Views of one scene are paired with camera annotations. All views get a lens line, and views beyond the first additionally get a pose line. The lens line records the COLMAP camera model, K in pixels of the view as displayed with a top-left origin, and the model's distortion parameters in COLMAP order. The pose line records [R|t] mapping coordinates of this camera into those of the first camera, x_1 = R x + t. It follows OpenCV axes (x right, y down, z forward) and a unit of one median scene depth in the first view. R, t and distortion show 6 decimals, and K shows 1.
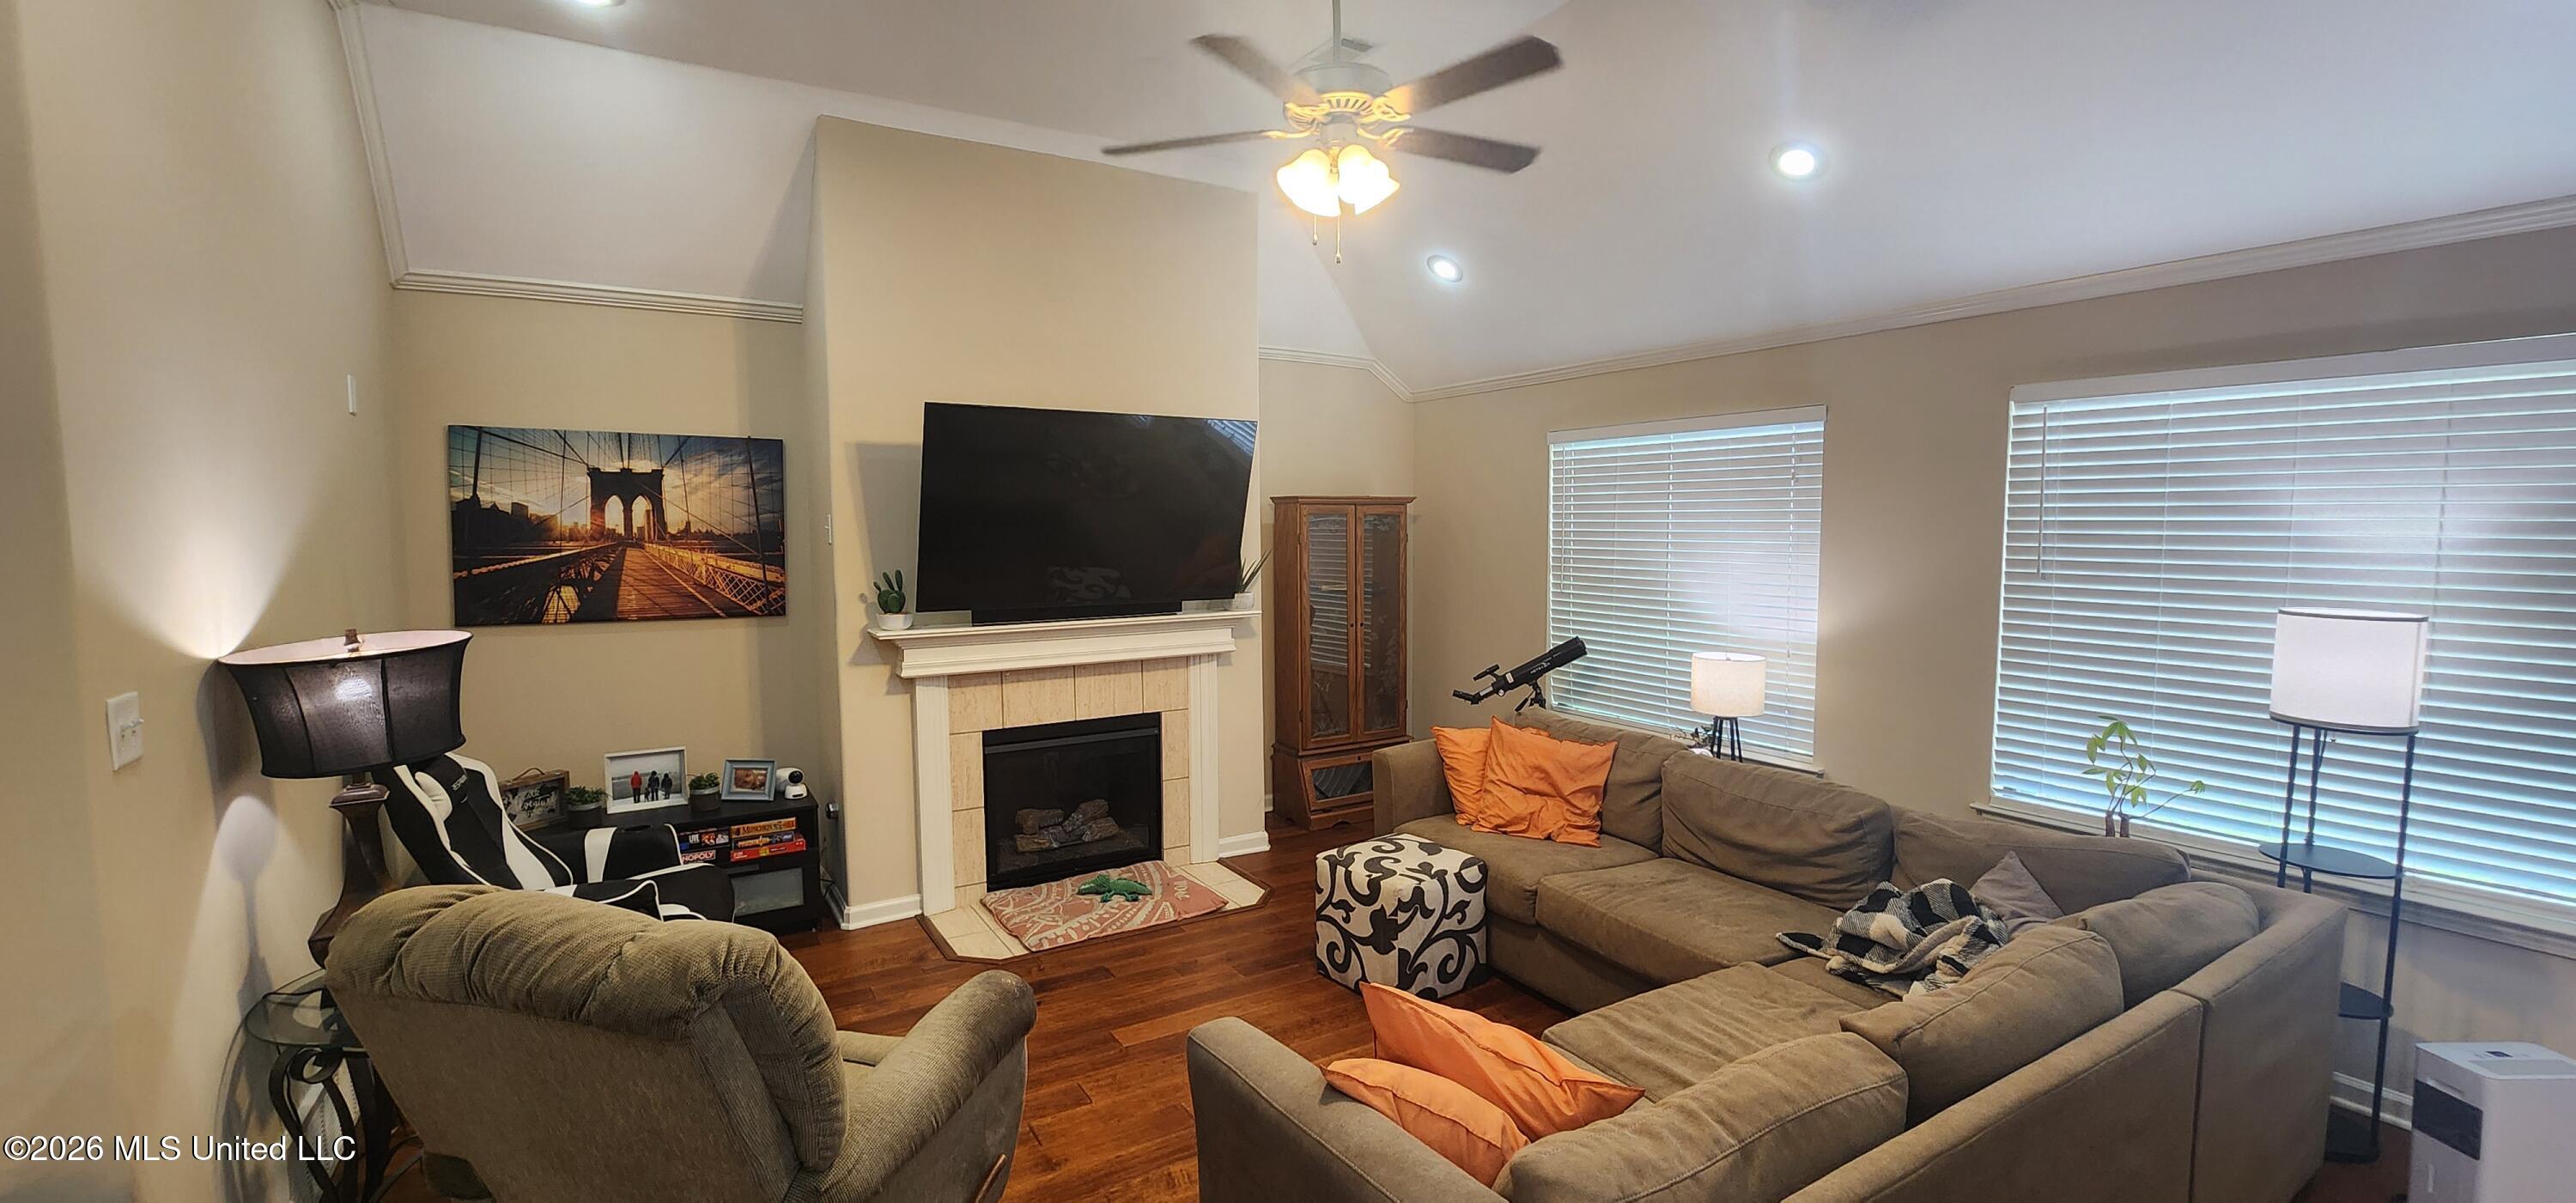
lens RADIAL K [[1079.5, 0, 1288.0], [0, 1079.5, 601.5], [0, 0, 1]] dist [-0.000751, -0.000100]
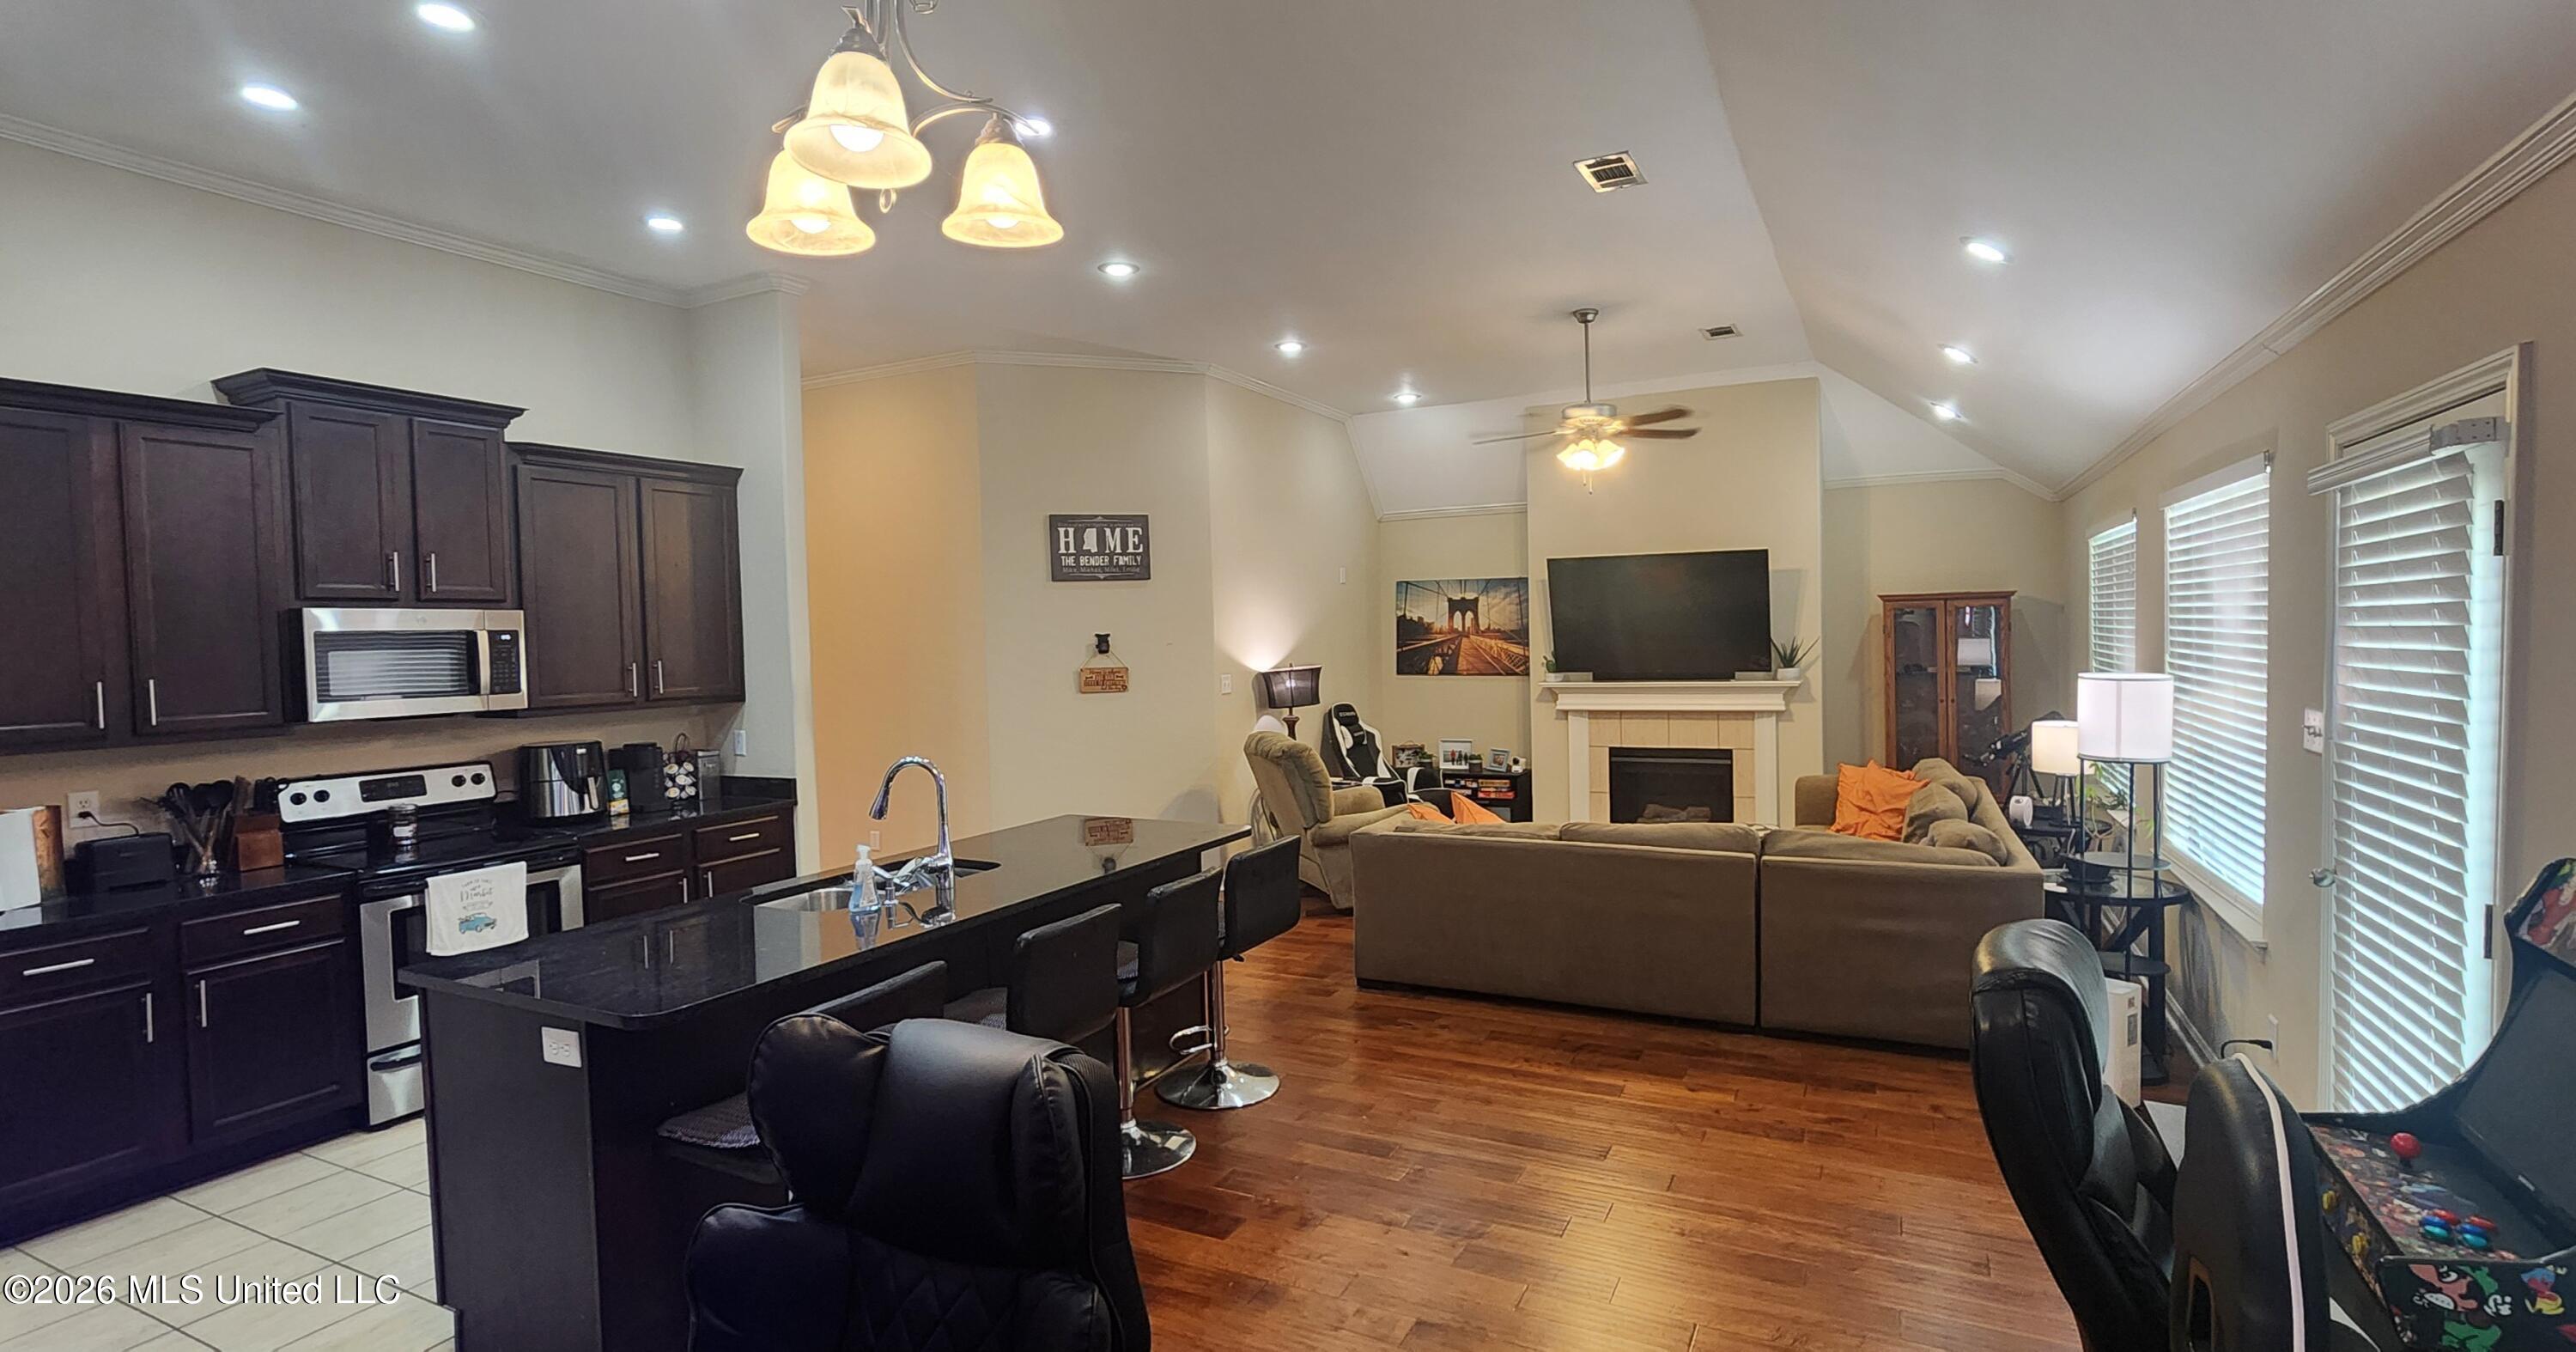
lens RADIAL K [[1199.8, 0, 1288.0], [0, 1199.8, 676.0], [0, 0, 1]] dist [0.000902, 0.000116]
pose [[0.530329, 0.021237, -0.847526, 1.078464], [-0.041414, 0.999142, -0.000878, 0.035083], [0.846780, 0.035565, 0.530753, -0.427867]]
